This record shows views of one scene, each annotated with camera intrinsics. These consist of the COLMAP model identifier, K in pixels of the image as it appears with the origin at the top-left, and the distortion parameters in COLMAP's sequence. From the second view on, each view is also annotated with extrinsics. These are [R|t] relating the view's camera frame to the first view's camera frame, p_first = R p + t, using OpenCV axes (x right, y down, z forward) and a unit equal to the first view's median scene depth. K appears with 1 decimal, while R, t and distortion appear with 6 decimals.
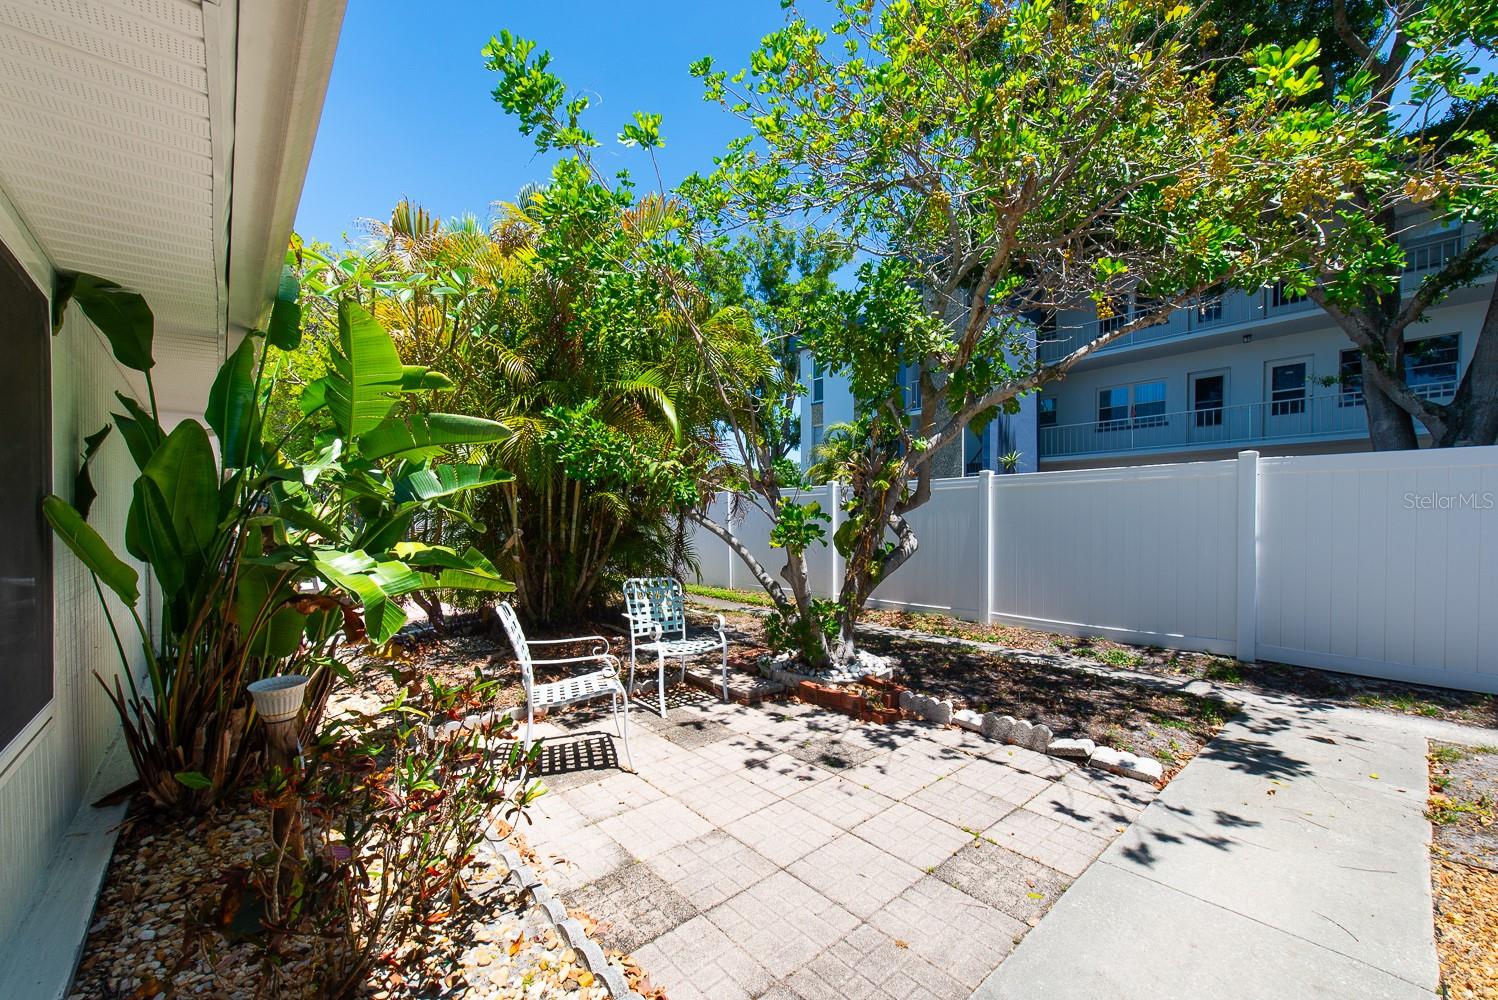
lens RADIAL K [[595.5, 0, 750.1], [0, 595.5, 539.5], [0, 0, 1]] dist [0.011691, 0.000007]
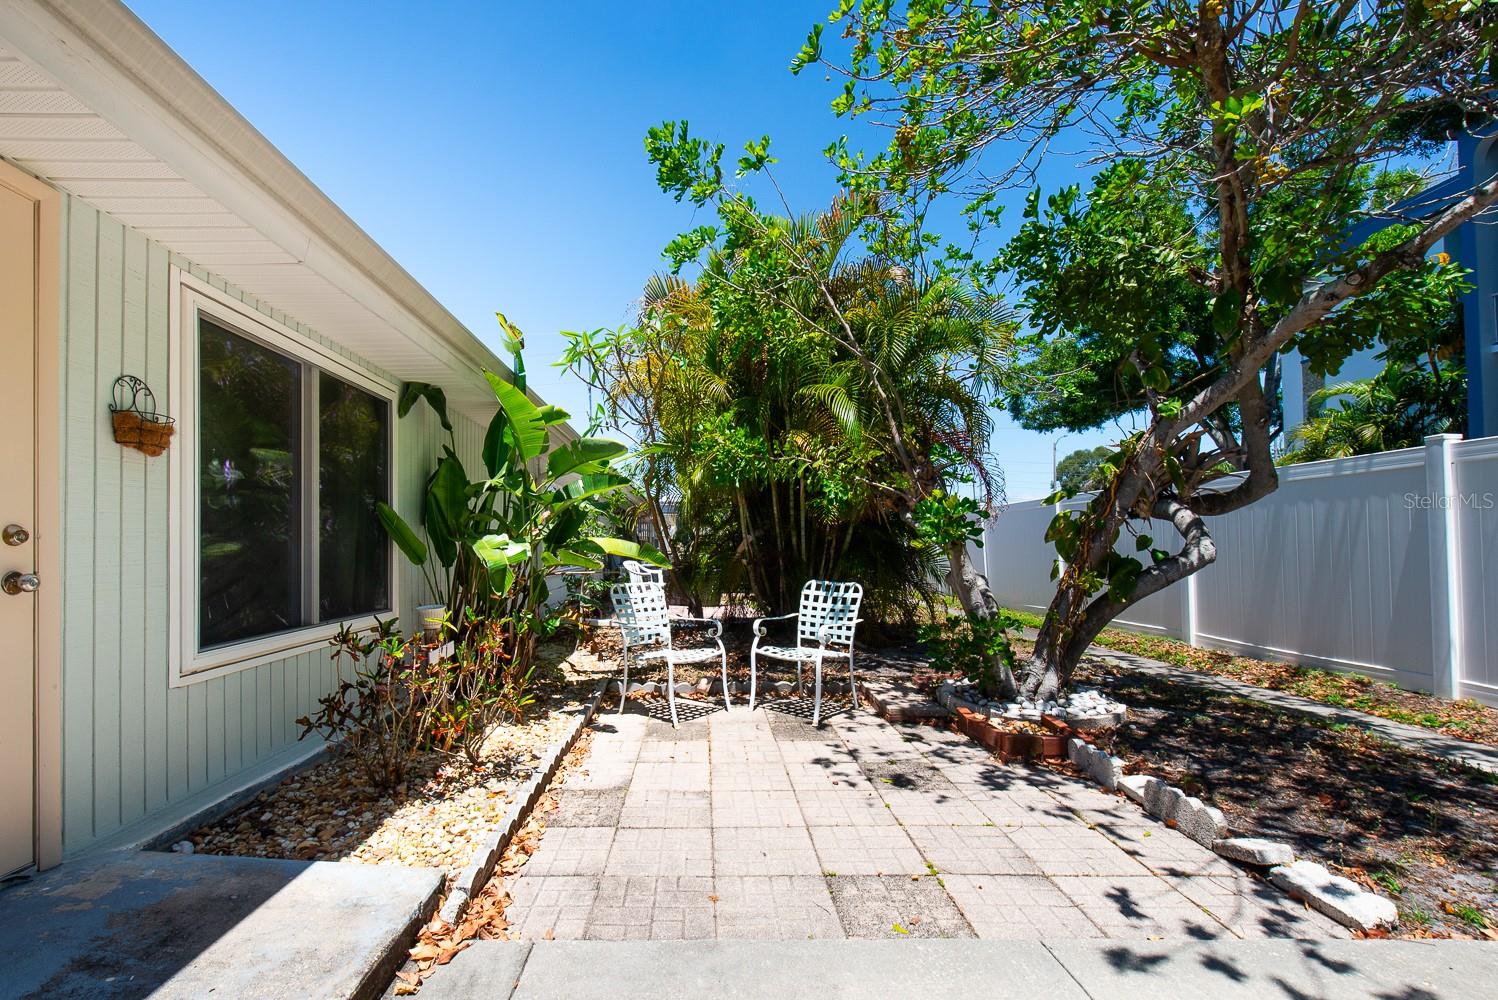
lens RADIAL K [[691.0, 0, 747.0], [0, 691.0, 561.4], [0, 0, 1]] dist [0.017103, -0.000139]
pose [[0.750745, 0.011934, -0.660484, 0.568930], [-0.022639, 0.999714, -0.007669, 0.050846], [0.660204, 0.020710, 0.750801, 0.056732]]
